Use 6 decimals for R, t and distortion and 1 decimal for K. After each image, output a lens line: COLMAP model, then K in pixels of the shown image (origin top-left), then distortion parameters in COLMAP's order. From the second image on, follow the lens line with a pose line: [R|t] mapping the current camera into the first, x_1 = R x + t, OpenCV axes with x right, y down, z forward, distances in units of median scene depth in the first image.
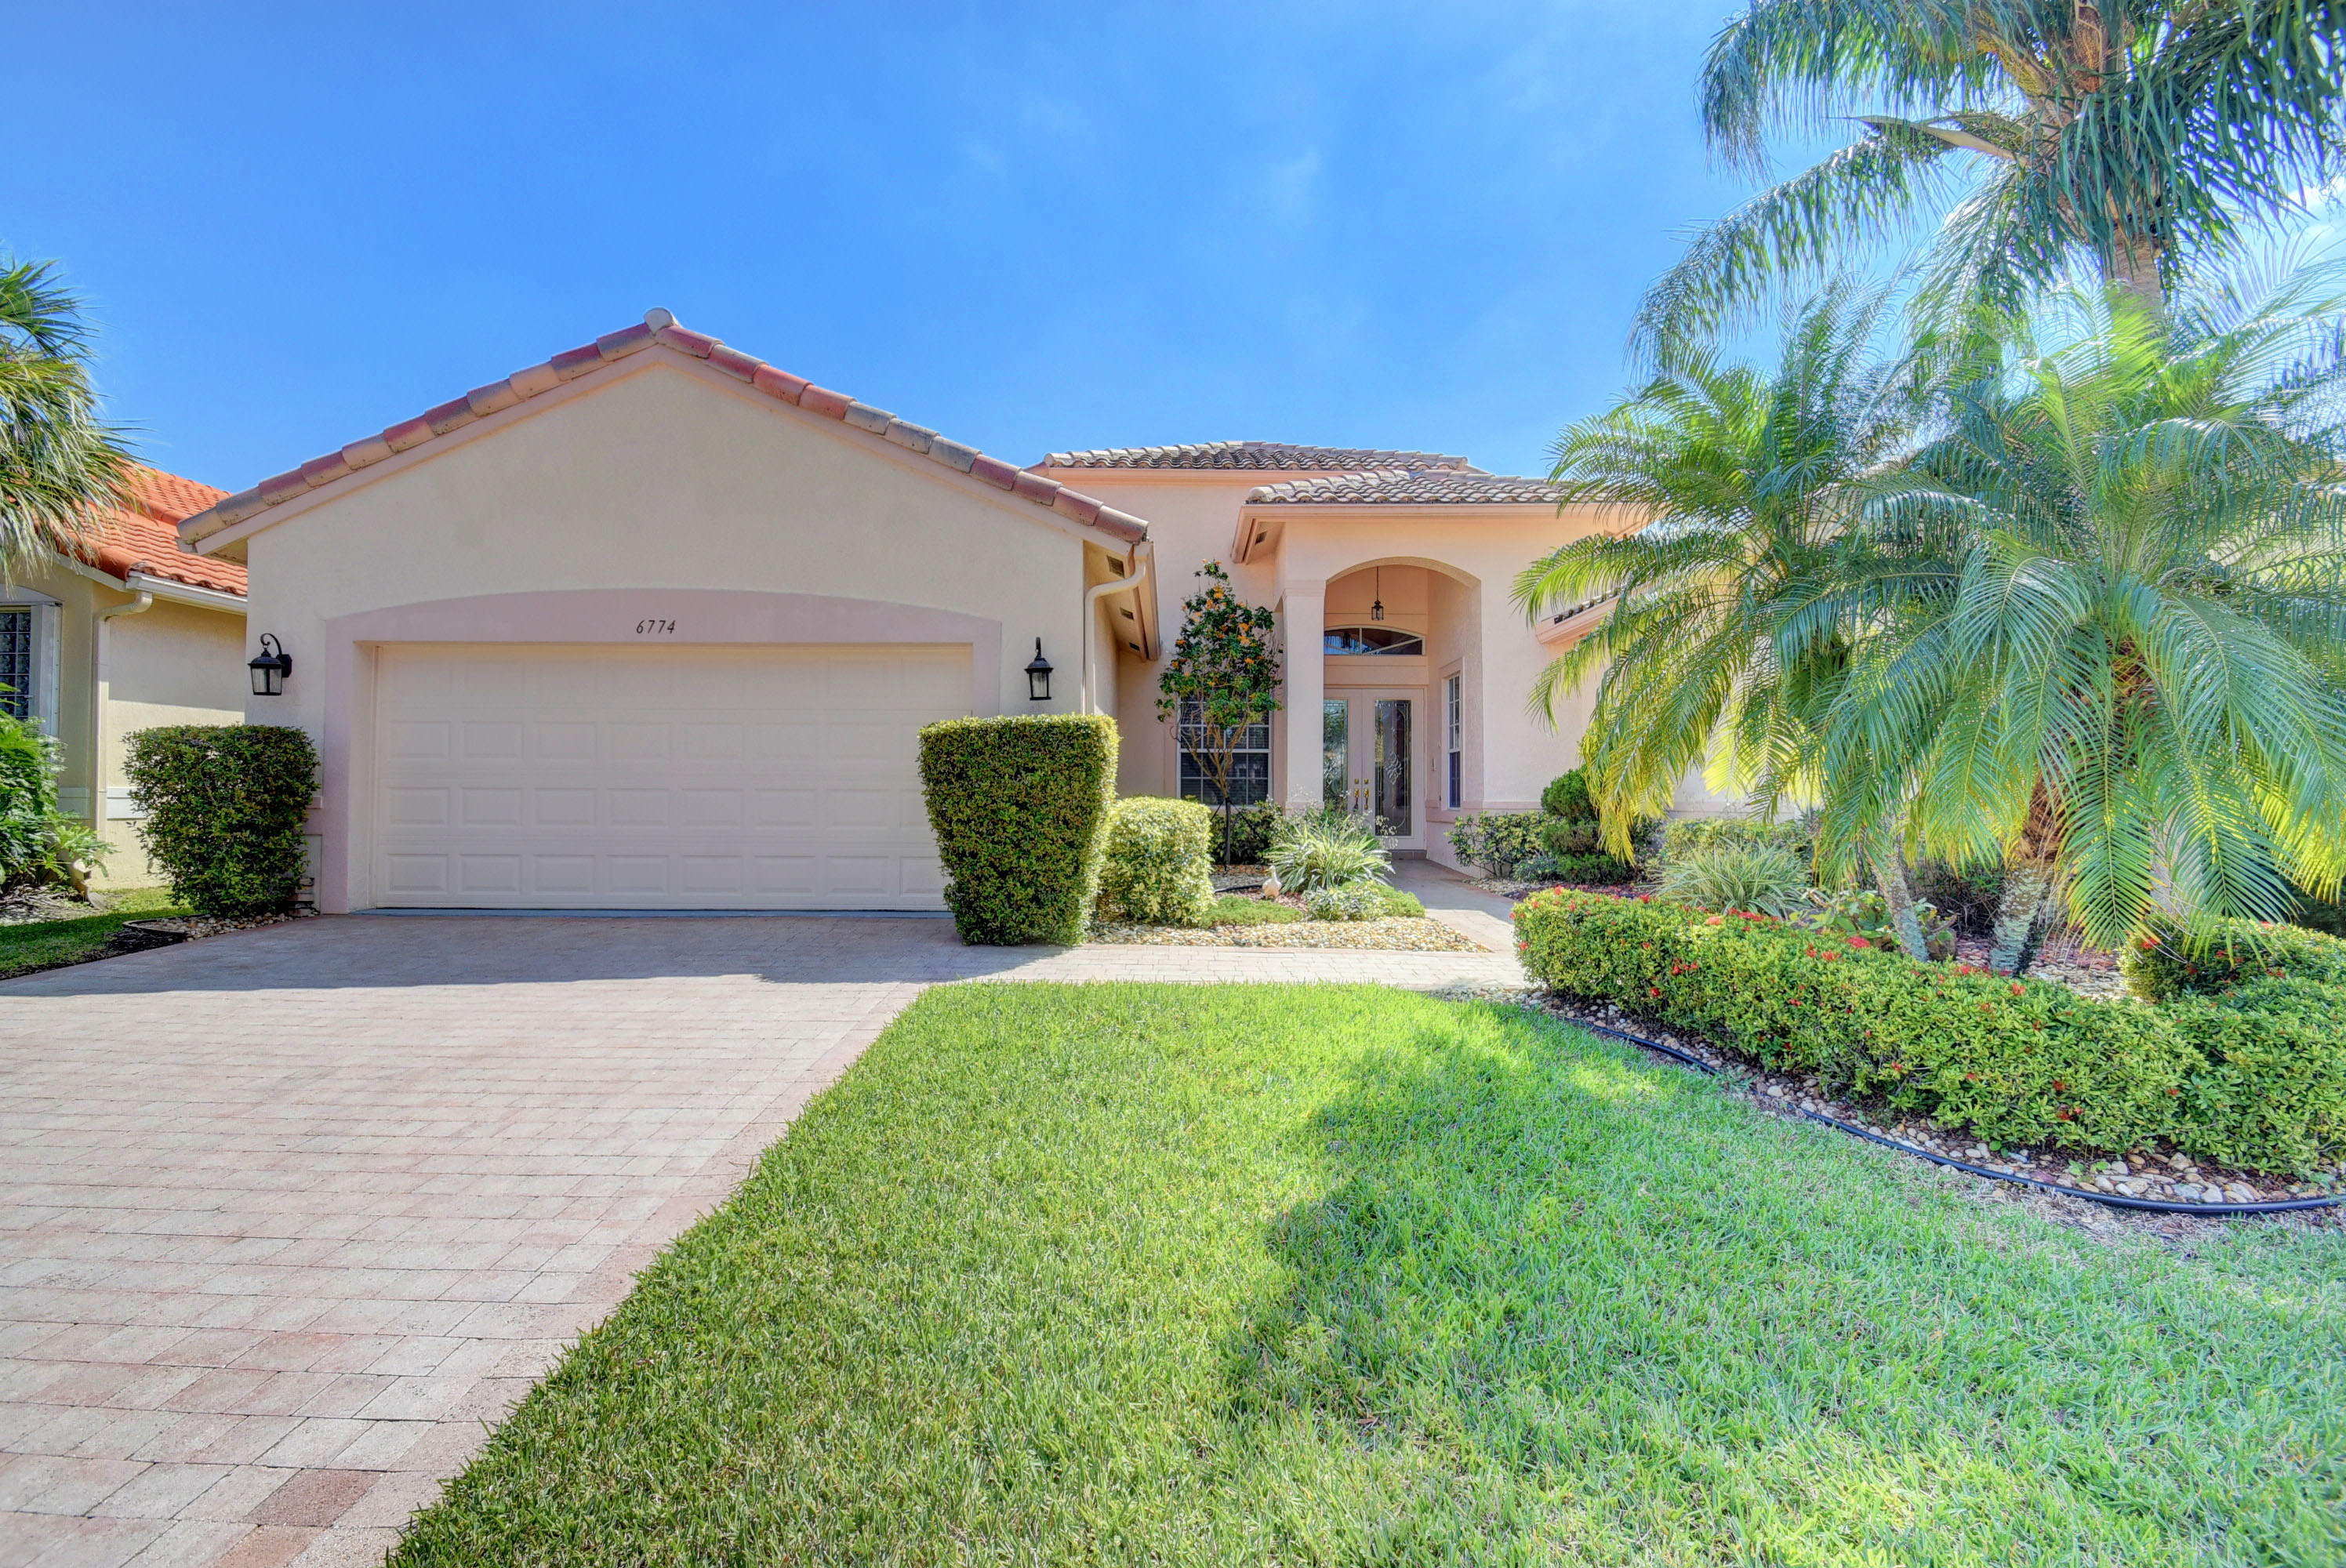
lens RADIAL K [[1030.5, 0, 1177.9], [0, 1030.5, 780.7], [0, 0, 1]] dist [-0.002831, -0.003506]
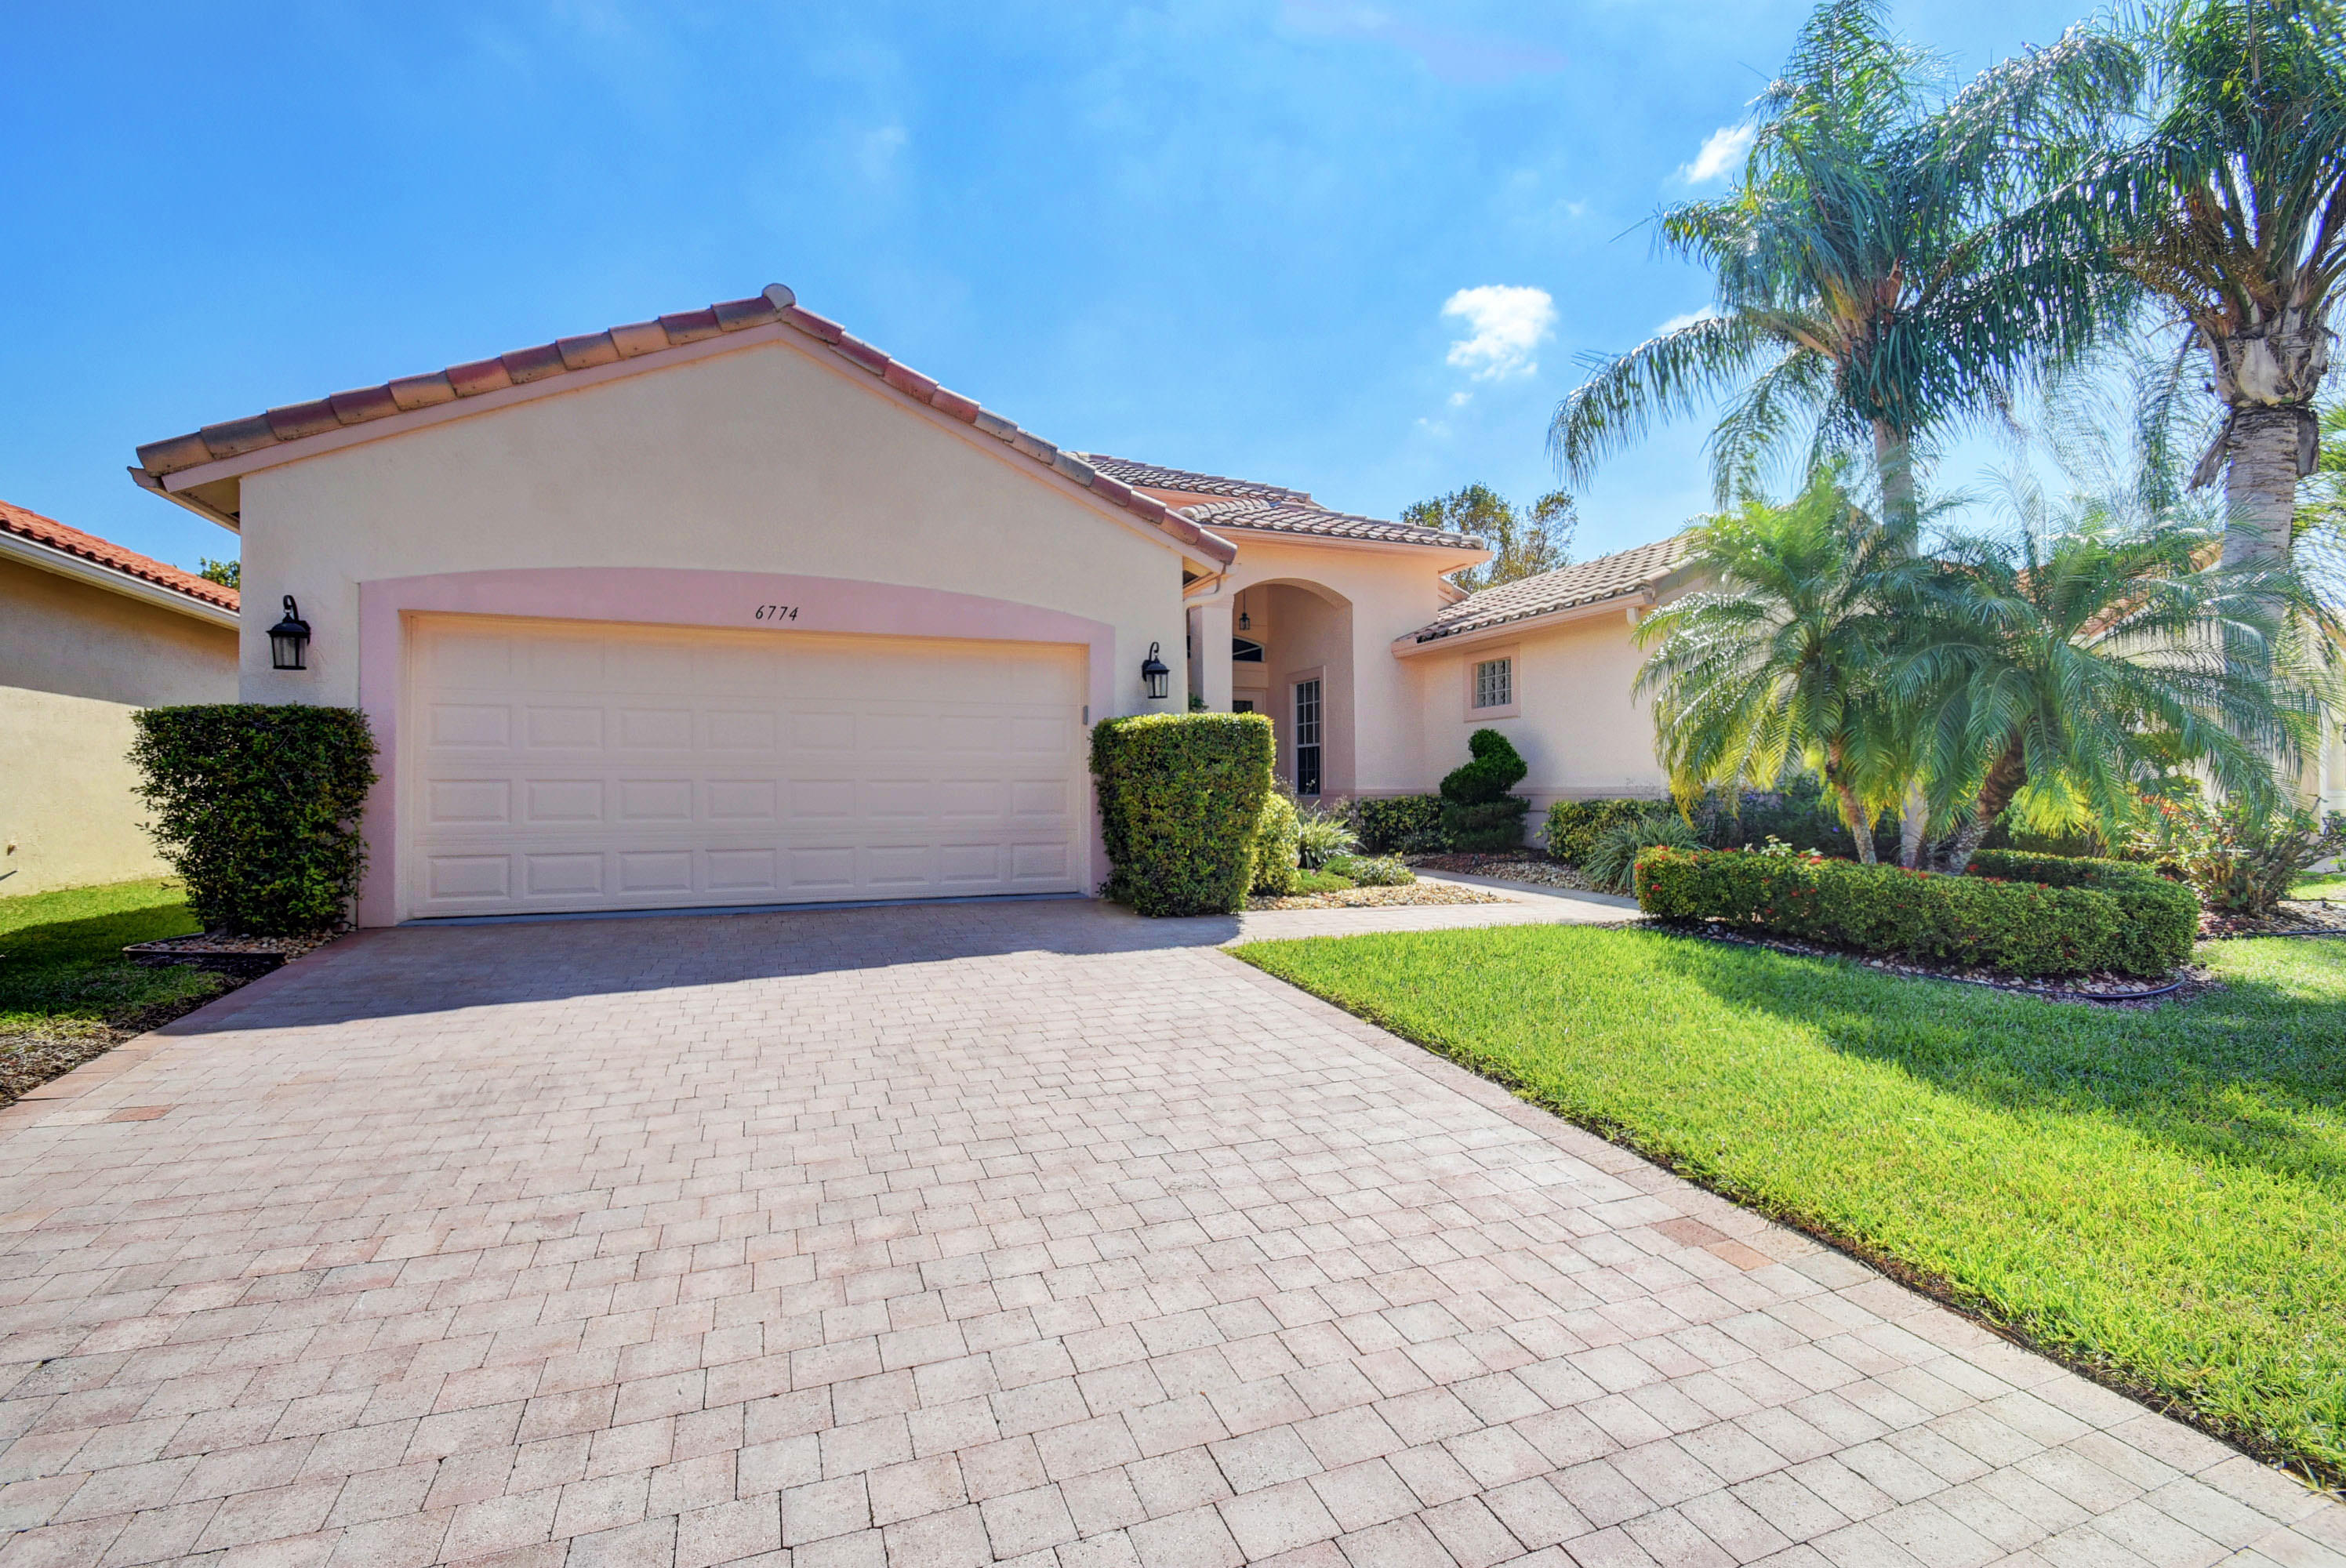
lens RADIAL K [[1030.5, 0, 1159.0], [0, 1030.5, 779.9], [0, 0, 1]] dist [-0.002831, -0.003506]
pose [[0.929996, -0.003704, 0.367550, -0.533287], [0.001252, 0.999975, 0.006910, 0.001846], [-0.367567, -0.005967, 0.929978, -0.037451]]
